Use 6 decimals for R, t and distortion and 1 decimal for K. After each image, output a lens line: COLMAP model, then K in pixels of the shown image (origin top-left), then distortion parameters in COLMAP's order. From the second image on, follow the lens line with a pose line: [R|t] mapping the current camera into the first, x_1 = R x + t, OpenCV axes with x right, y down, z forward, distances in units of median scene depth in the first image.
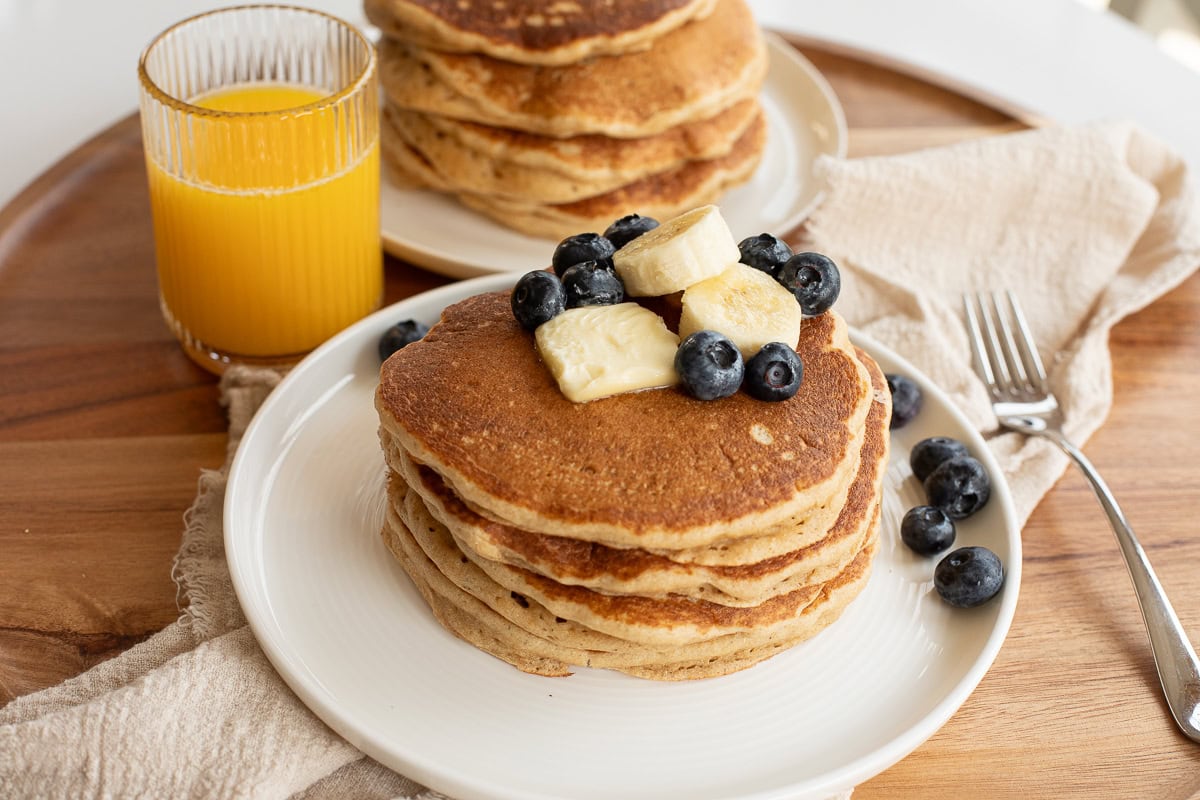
lens RADIAL K [[1832.1, 0, 562.5], [0, 1832.1, 399.9], [0, 0, 1]] dist [-0.183599, -0.007945]
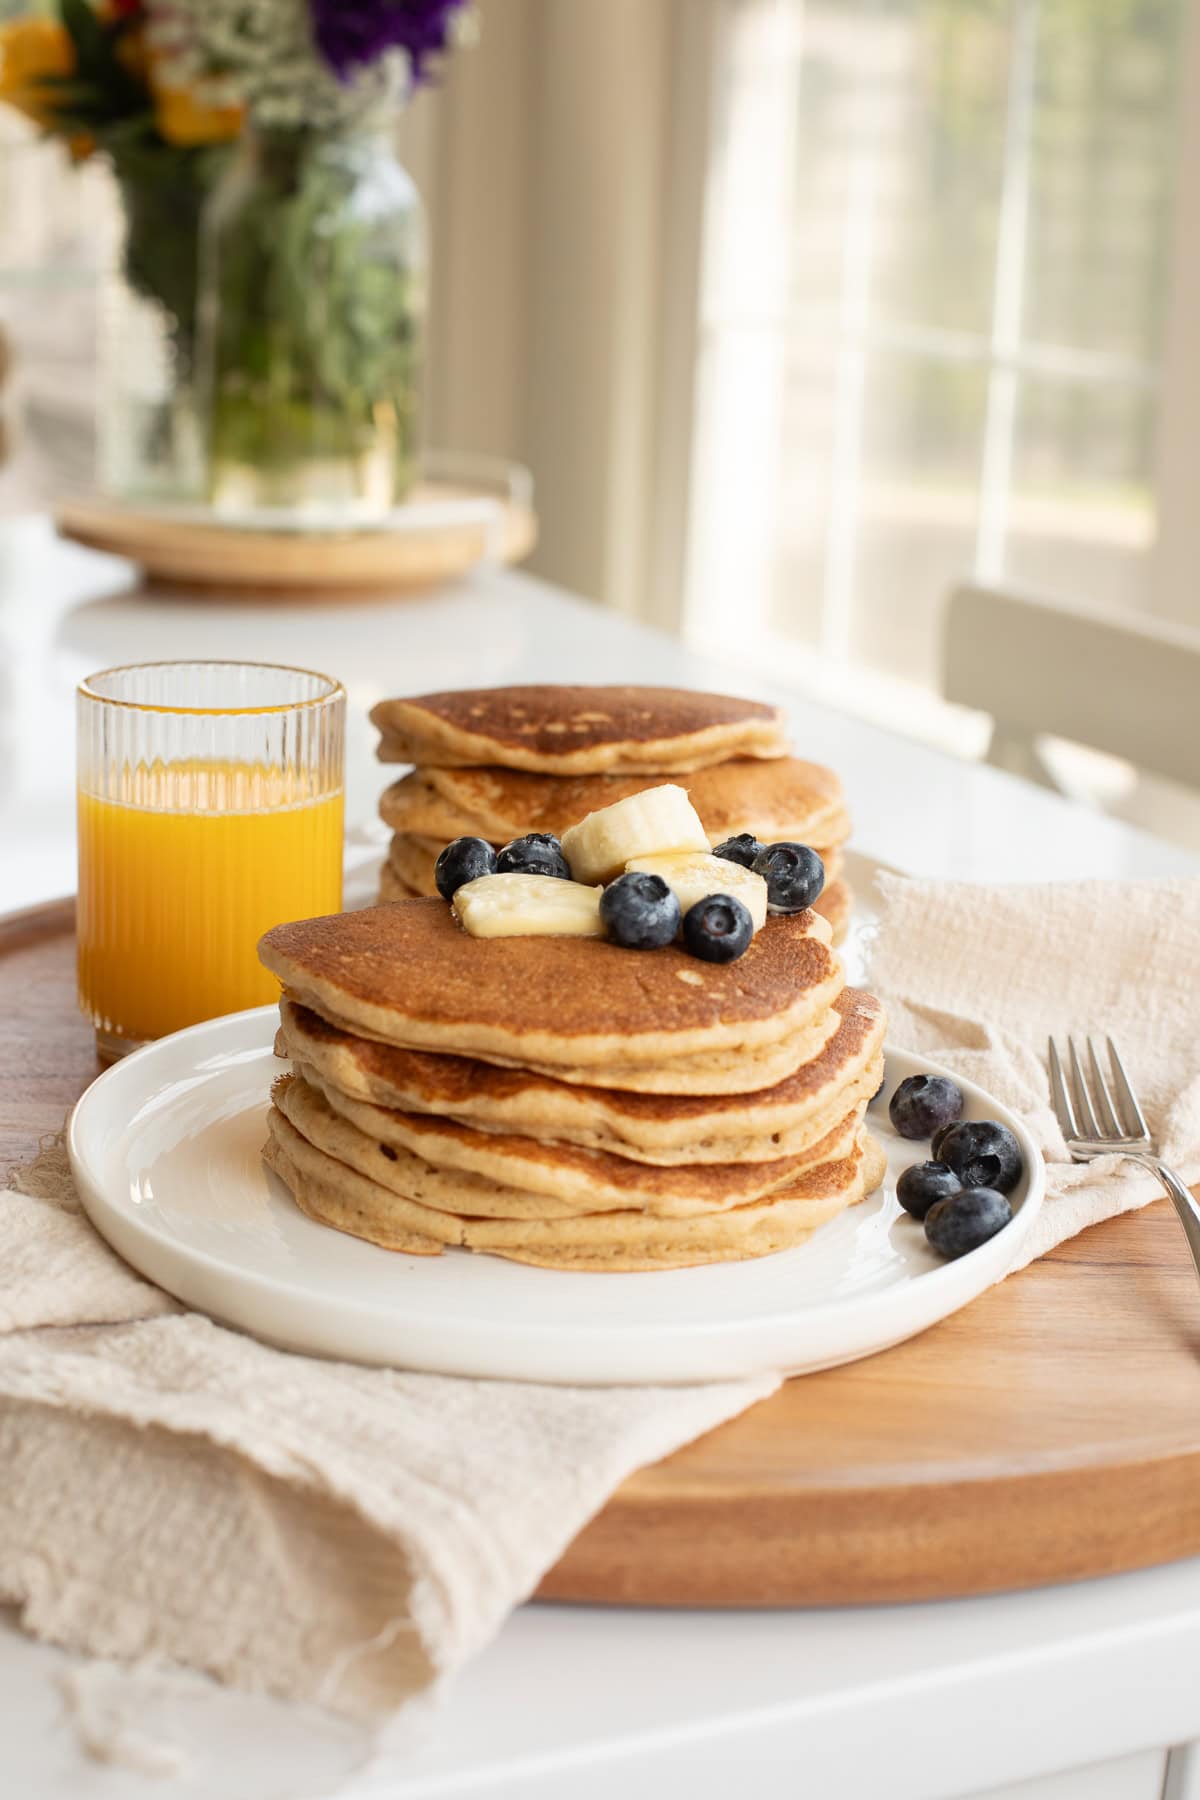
lens RADIAL K [[2748.2, 0, 600.0], [0, 2748.2, 900.0], [0, 0, 1]] dist [-0.183599, -0.007945]
pose [[0.990206, 0.038716, -0.134138, 0.231847], [-0.091301, 0.906436, -0.412358, 0.503885], [0.105622, 0.420566, 0.901093, -0.160616]]
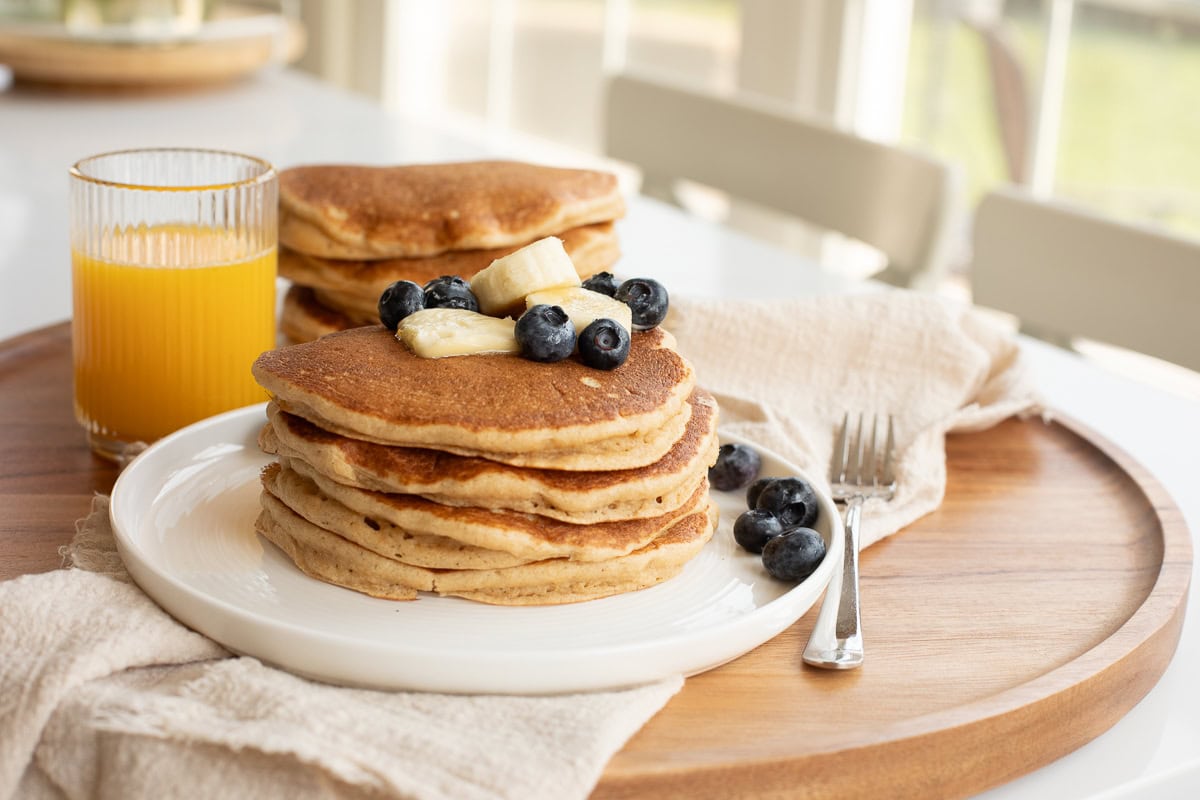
lens RADIAL K [[1959.1, 0, 647.5], [0, 1959.1, 399.1], [0, 0, 1]] dist [-0.149166, -0.696893]
pose [[0.998477, 0.006781, 0.054746, 0.076105], [0.014018, 0.928654, -0.370683, 0.469352], [-0.053354, 0.370886, 0.927145, -0.120405]]
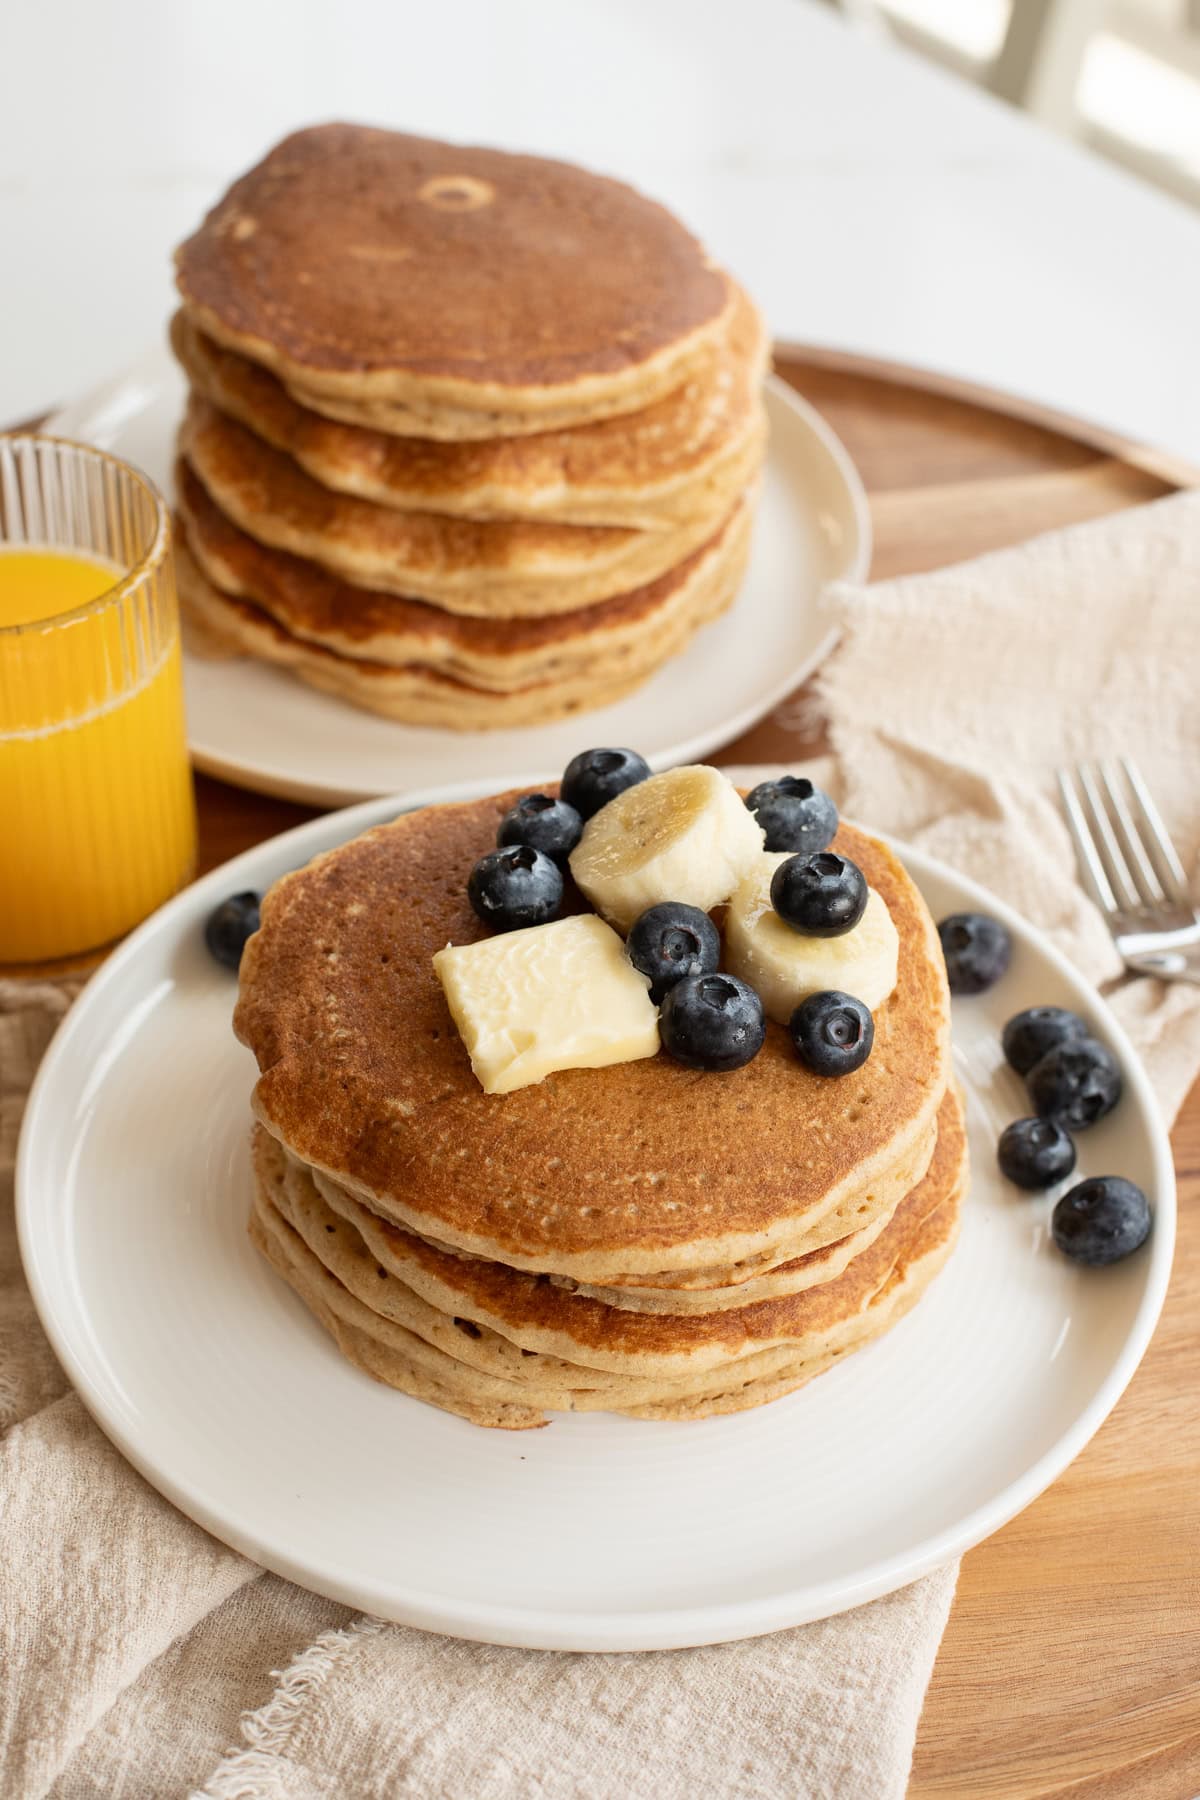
lens RADIAL K [[3097.8, 0, 513.6], [0, 3097.8, 779.1], [0, 0, 1]] dist [-0.199545, 0.107580]
pose [[0.995428, -0.083247, 0.046833, -0.042849], [0.082298, 0.996368, 0.021838, -0.121508], [-0.048481, -0.017884, 0.998664, -0.167002]]
